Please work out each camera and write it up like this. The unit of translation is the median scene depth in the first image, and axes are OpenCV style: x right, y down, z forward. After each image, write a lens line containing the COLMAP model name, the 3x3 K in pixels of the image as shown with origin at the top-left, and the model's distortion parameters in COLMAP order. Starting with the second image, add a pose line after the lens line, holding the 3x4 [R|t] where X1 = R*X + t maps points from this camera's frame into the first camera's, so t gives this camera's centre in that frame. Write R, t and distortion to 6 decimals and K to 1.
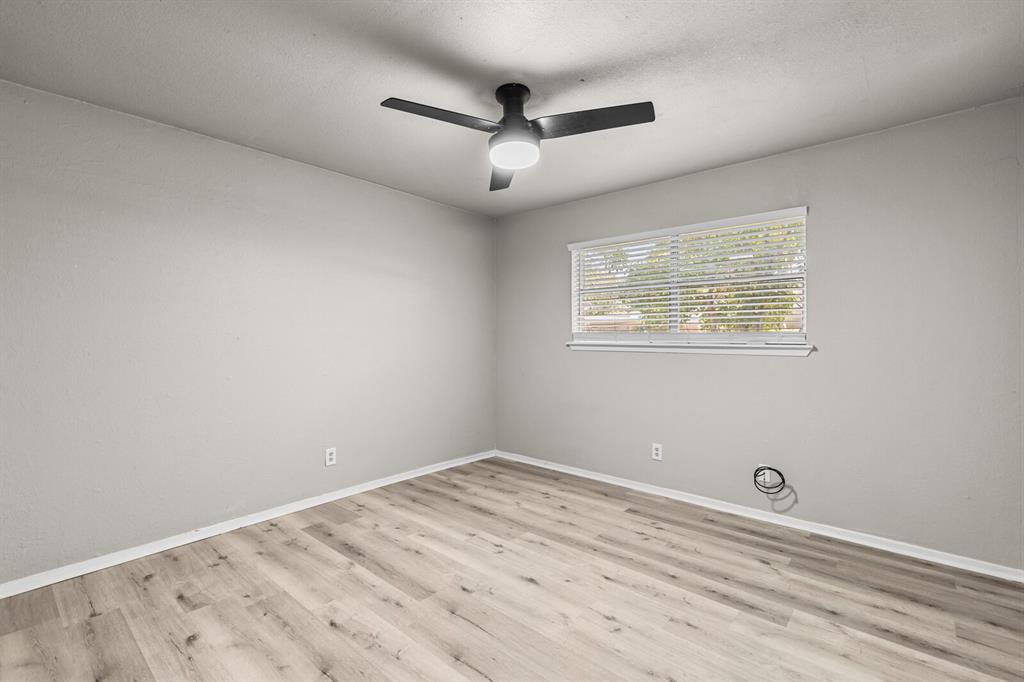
lens RADIAL K [[459.9, 0, 511.4], [0, 459.9, 338.4], [0, 0, 1]] dist [0.014476, 0.002396]
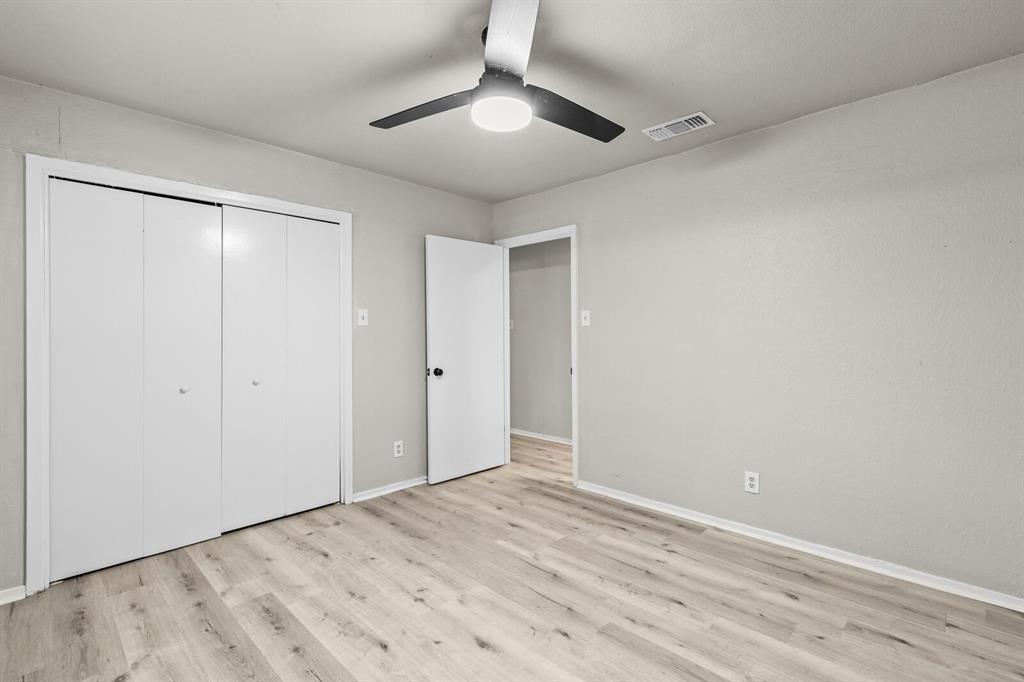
lens RADIAL K [[459.9, 0, 512.9], [0, 459.9, 337.3], [0, 0, 1]] dist [0.014476, 0.002396]
pose [[-0.998771, 0.005554, 0.049246, -0.054804], [0.006017, 0.999939, 0.009258, -0.006847], [-0.049192, 0.009543, -0.998744, 1.977001]]
